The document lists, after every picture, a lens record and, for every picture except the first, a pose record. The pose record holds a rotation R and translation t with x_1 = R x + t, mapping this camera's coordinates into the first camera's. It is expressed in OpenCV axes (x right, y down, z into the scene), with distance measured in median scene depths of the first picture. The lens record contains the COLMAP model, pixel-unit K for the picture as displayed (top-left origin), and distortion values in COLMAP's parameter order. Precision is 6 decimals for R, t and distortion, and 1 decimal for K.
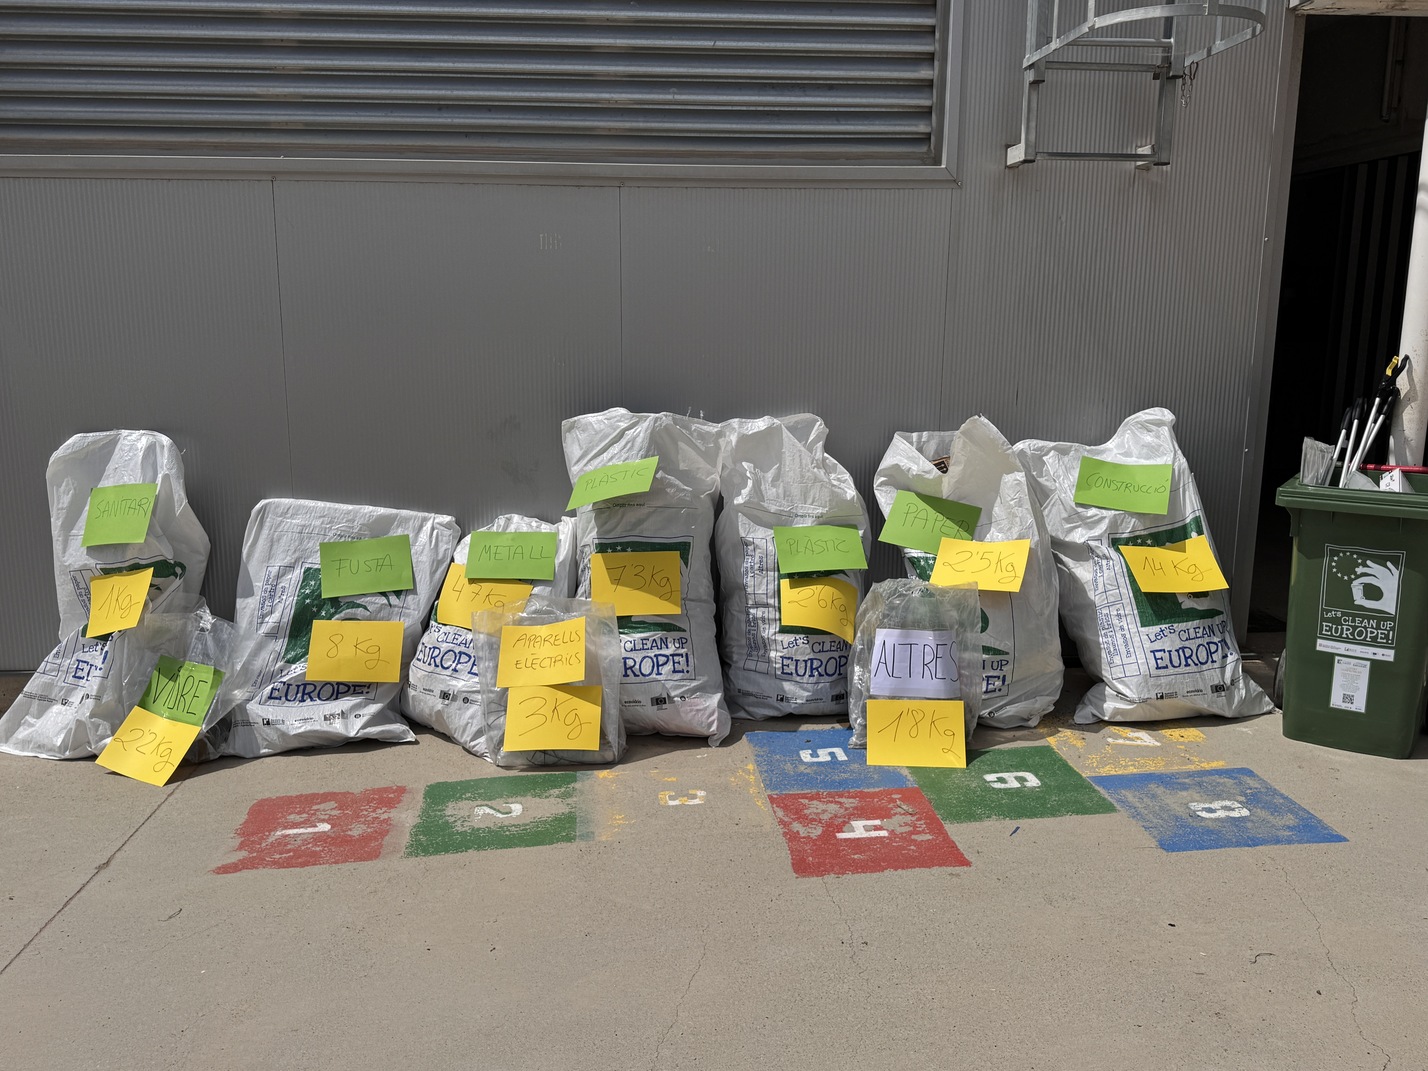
lens RADIAL K [[1161.9, 0, 714.0], [0, 1161.9, 535.5], [0, 0, 1]] dist [0.149941, -0.266329]
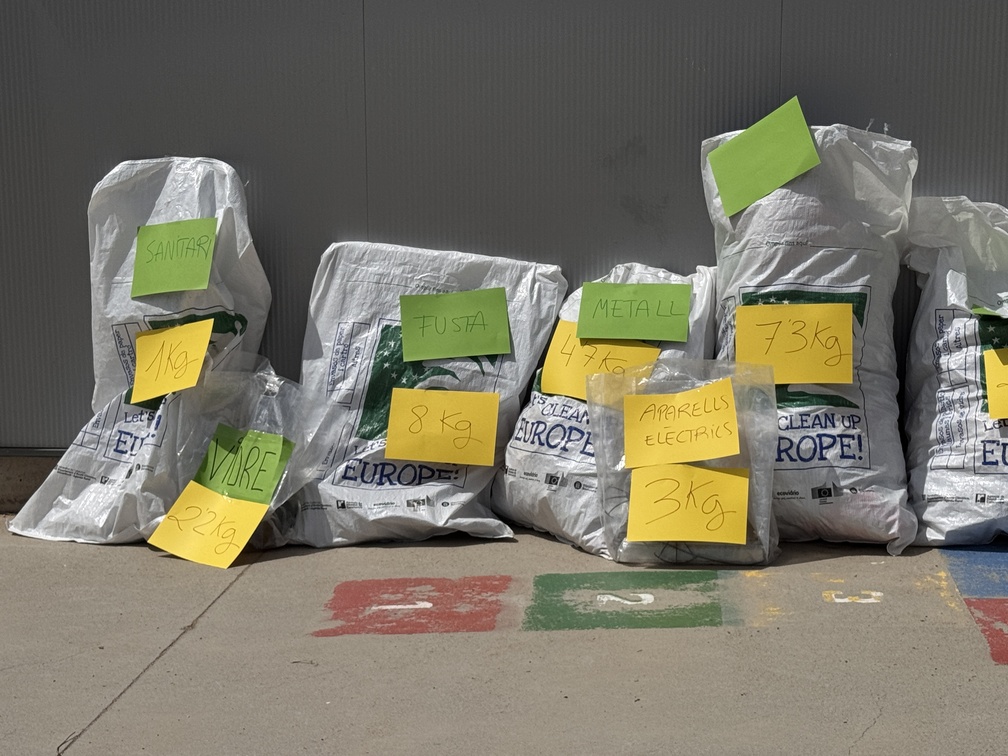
lens RADIAL K [[1994.3, 0, 504.0], [0, 1994.3, 378.0], [0, 0, 1]] dist [0.198578, -0.478391]
pose [[0.981147, 0.017147, -0.192503, 0.000731], [-0.022597, 0.999403, -0.026150, 0.101890], [0.191940, 0.030007, 0.980948, -0.347282]]
